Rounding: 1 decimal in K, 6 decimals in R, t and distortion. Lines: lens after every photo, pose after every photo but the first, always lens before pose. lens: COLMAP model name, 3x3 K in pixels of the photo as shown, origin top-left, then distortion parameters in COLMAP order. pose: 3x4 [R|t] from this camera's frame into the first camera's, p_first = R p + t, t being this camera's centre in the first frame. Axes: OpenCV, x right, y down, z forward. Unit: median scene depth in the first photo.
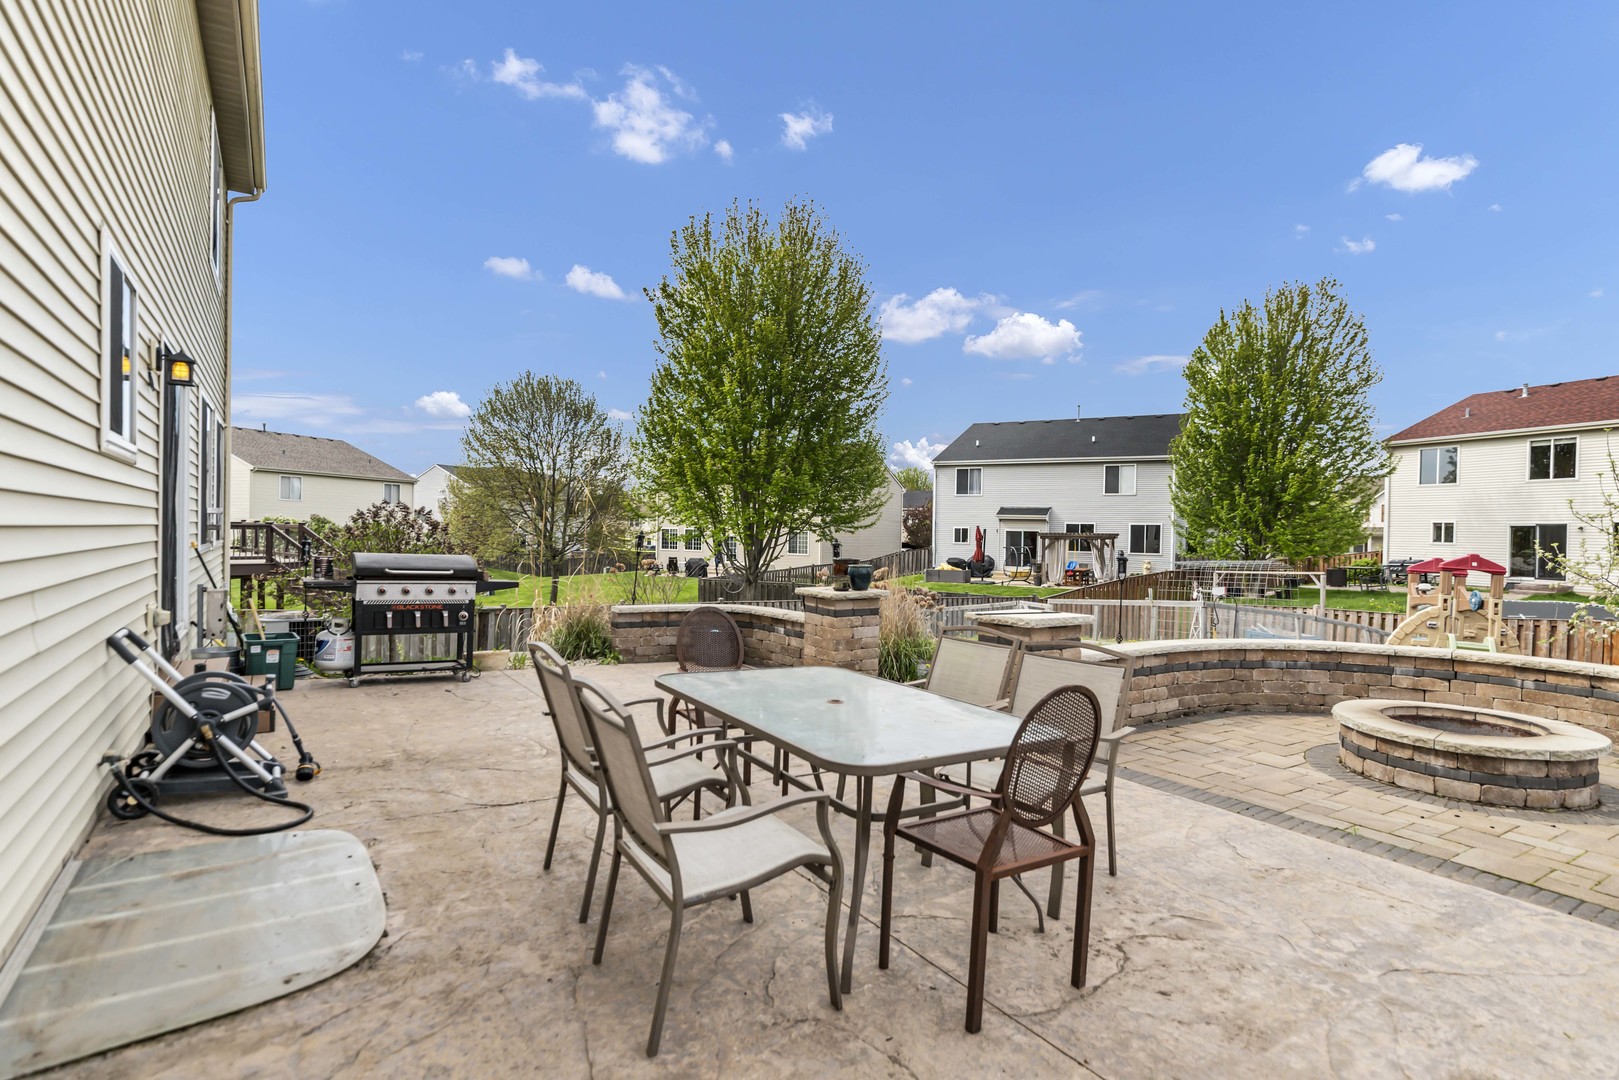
lens RADIAL K [[794.4, 0, 809.5], [0, 794.4, 540.0], [0, 0, 1]] dist [-0.001219, -0.000160]
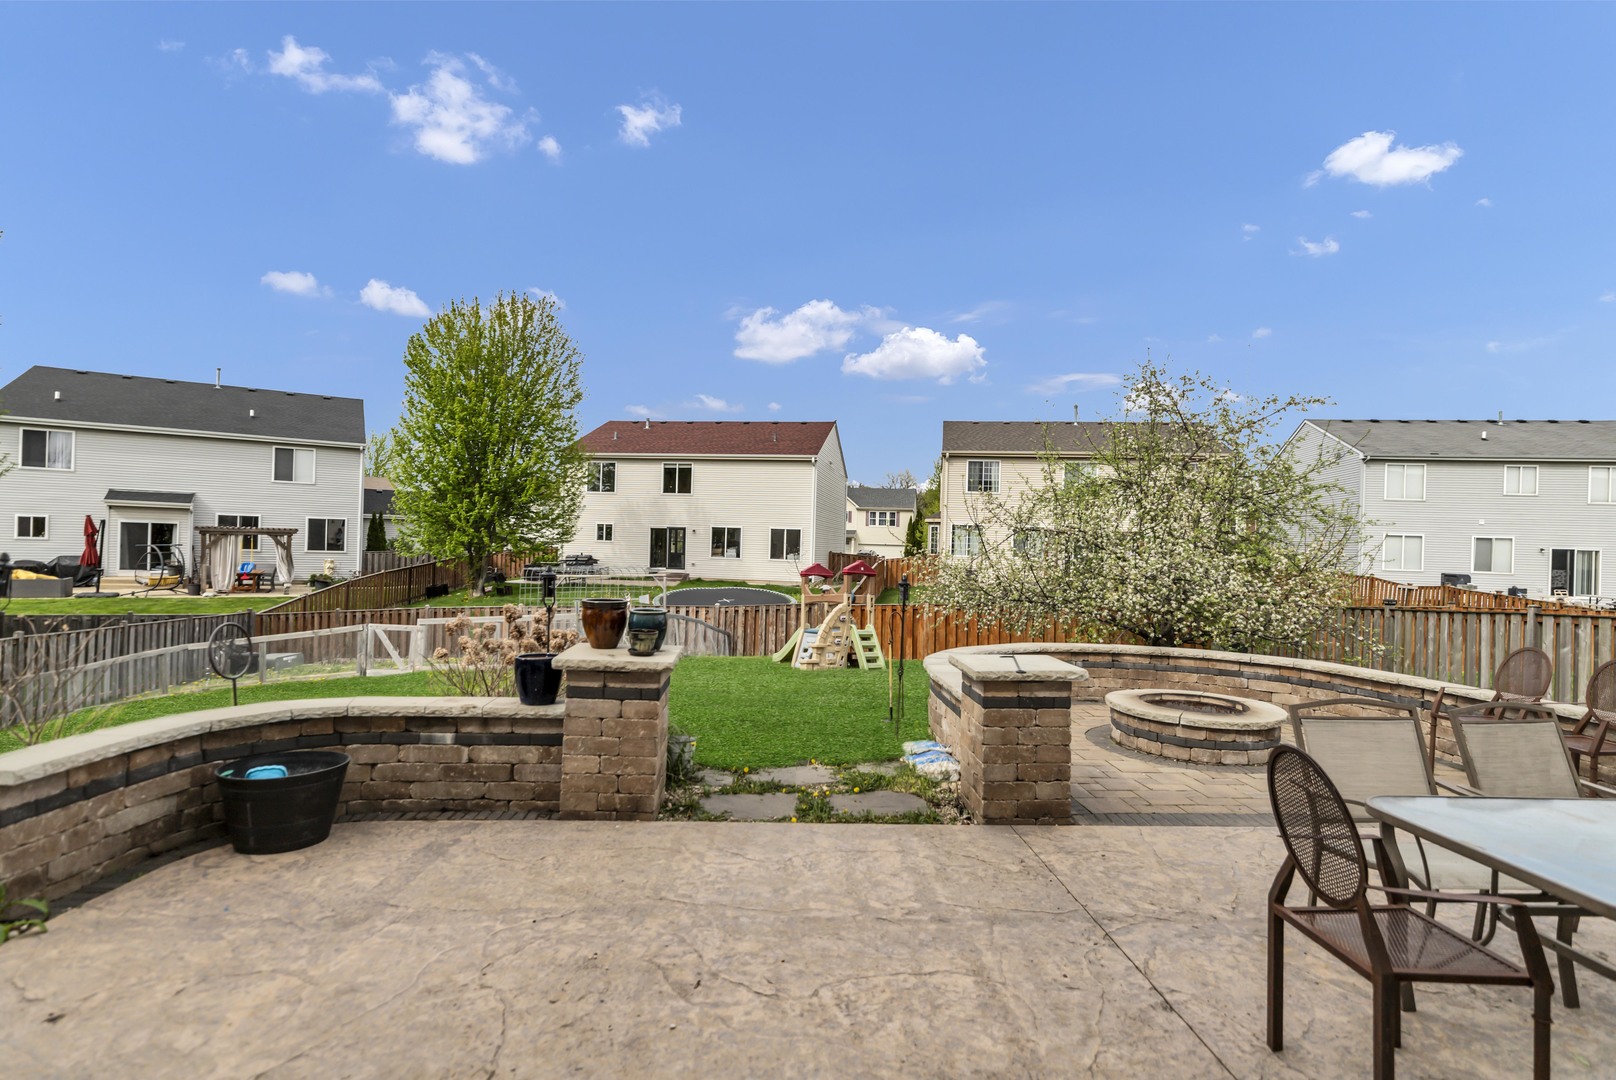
lens RADIAL K [[792.9, 0, 808.0], [0, 792.9, 540.0], [0, 0, 1]] dist [-0.001219, -0.000160]
pose [[0.508733, 0.000896, 0.860924, -0.084393], [-0.009206, 0.999948, 0.004400, -0.005659], [-0.860875, -0.010164, 0.508715, 0.116359]]
